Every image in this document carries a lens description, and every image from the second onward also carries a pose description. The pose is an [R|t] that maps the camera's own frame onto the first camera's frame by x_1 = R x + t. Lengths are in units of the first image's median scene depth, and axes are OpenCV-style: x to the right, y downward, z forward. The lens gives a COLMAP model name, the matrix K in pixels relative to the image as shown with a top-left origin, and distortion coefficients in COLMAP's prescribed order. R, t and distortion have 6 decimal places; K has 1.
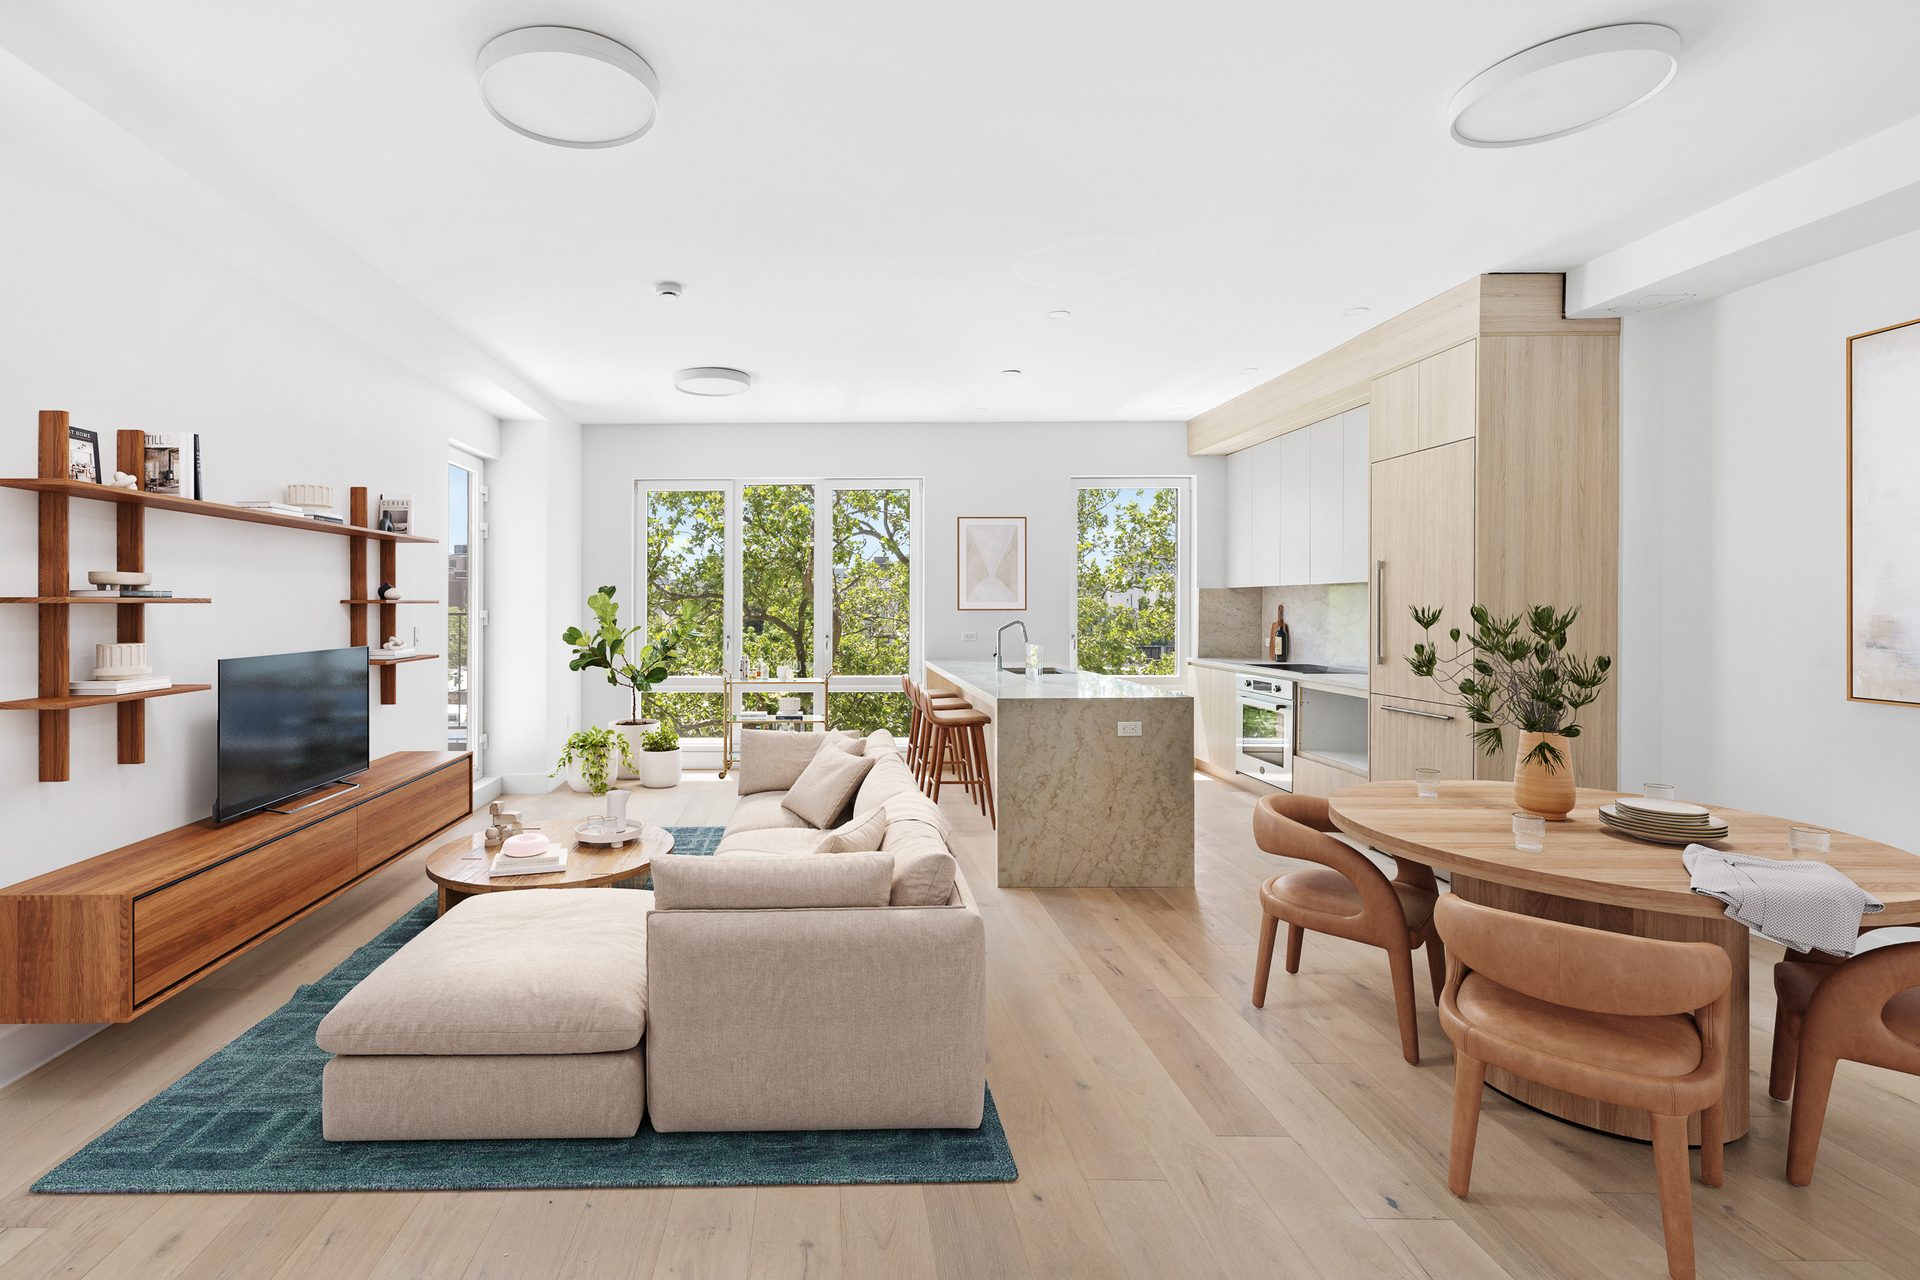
lens RADIAL K [[847.4, 0, 953.6], [0, 847.4, 598.7], [0, 0, 1]] dist [-0.001100, -0.000085]
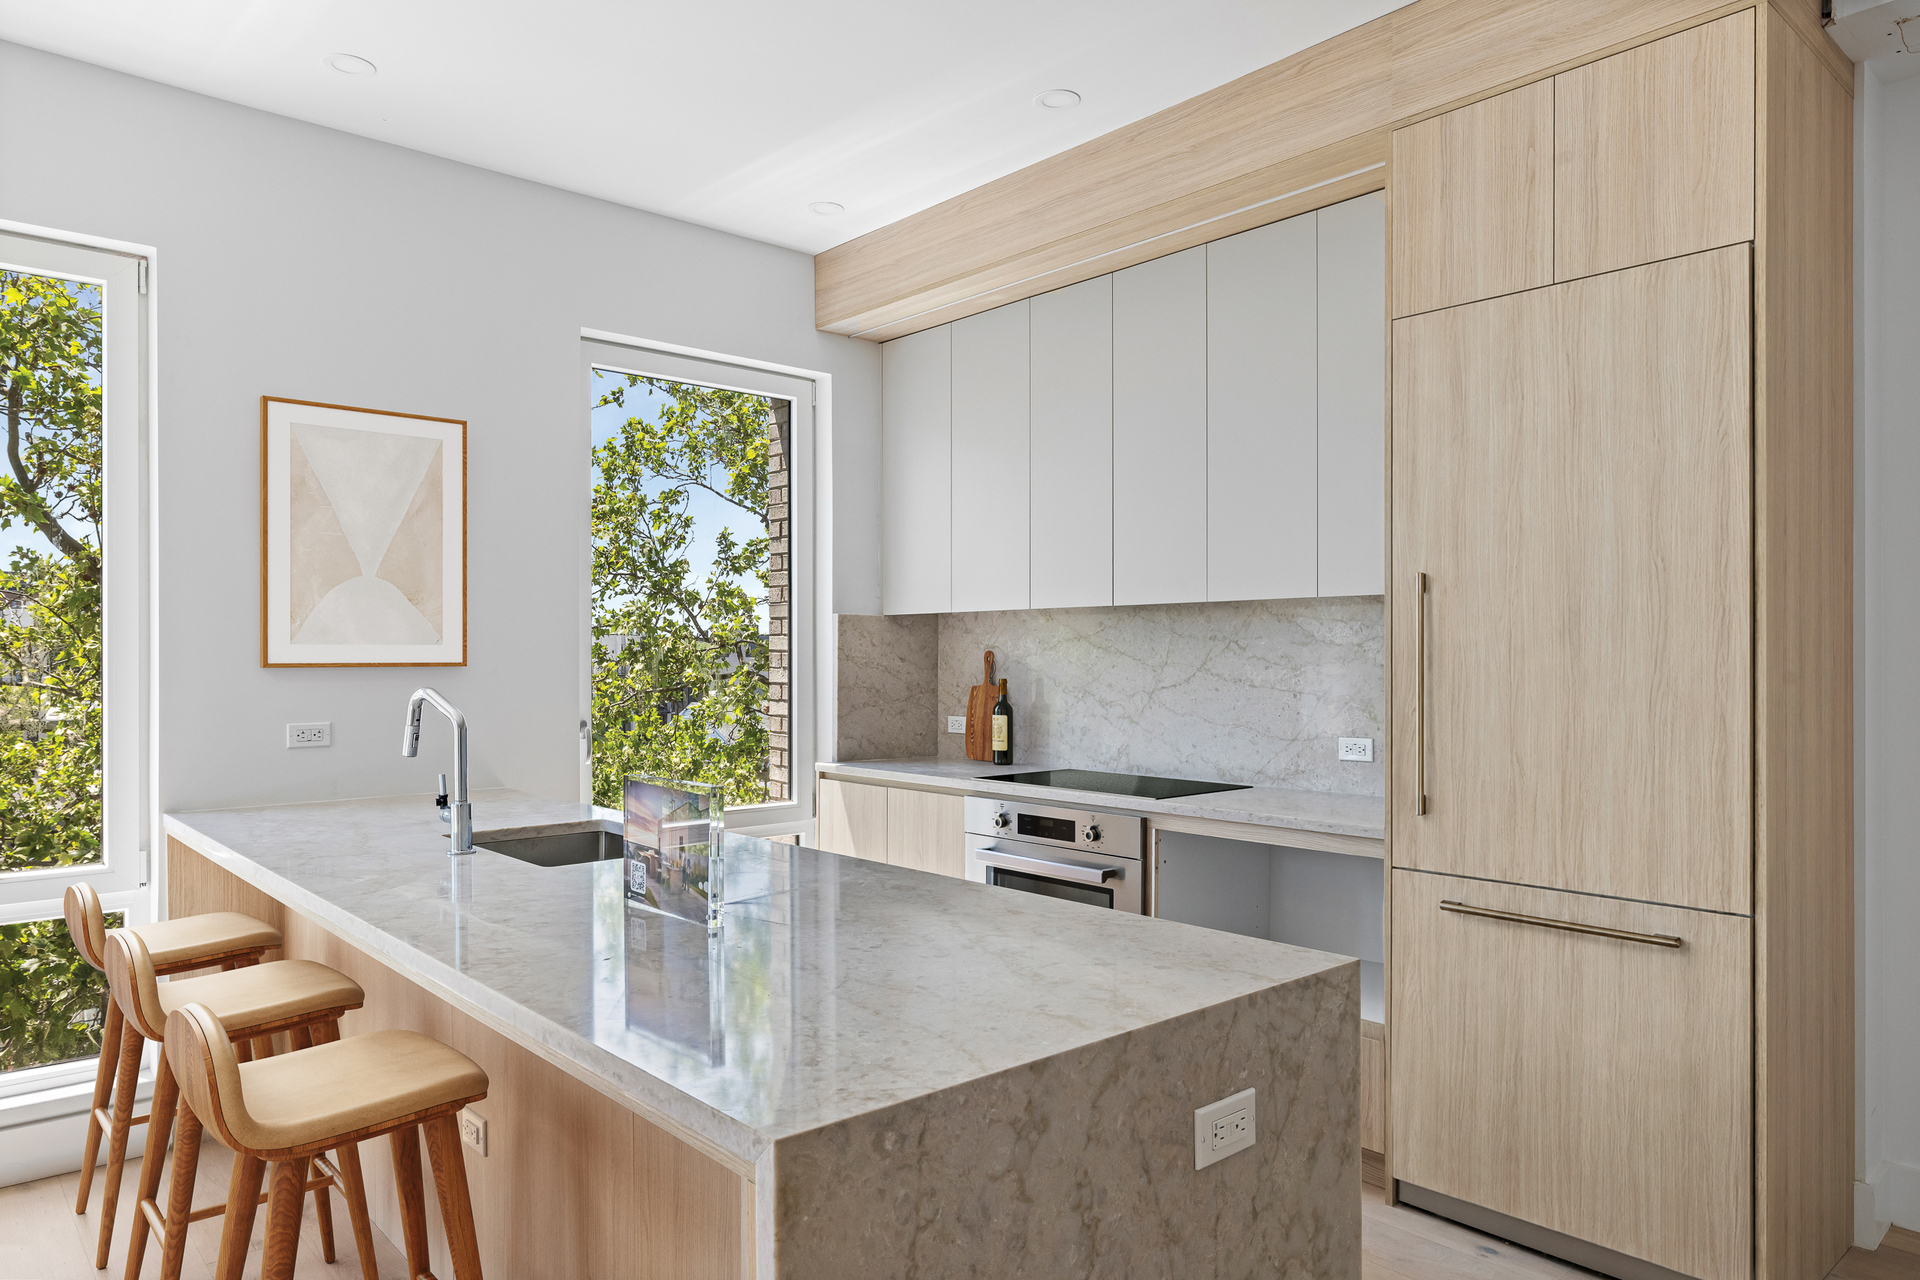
lens RADIAL K [[1275.0, 0, 960.0], [0, 1275.0, 640.0], [0, 0, 1]] dist [-0.003845, -0.003032]
pose [[0.846482, 0.001921, 0.532413, -0.031977], [0.001459, 0.999981, -0.005928, 0.006549], [-0.532415, 0.005794, 0.846464, 0.395444]]
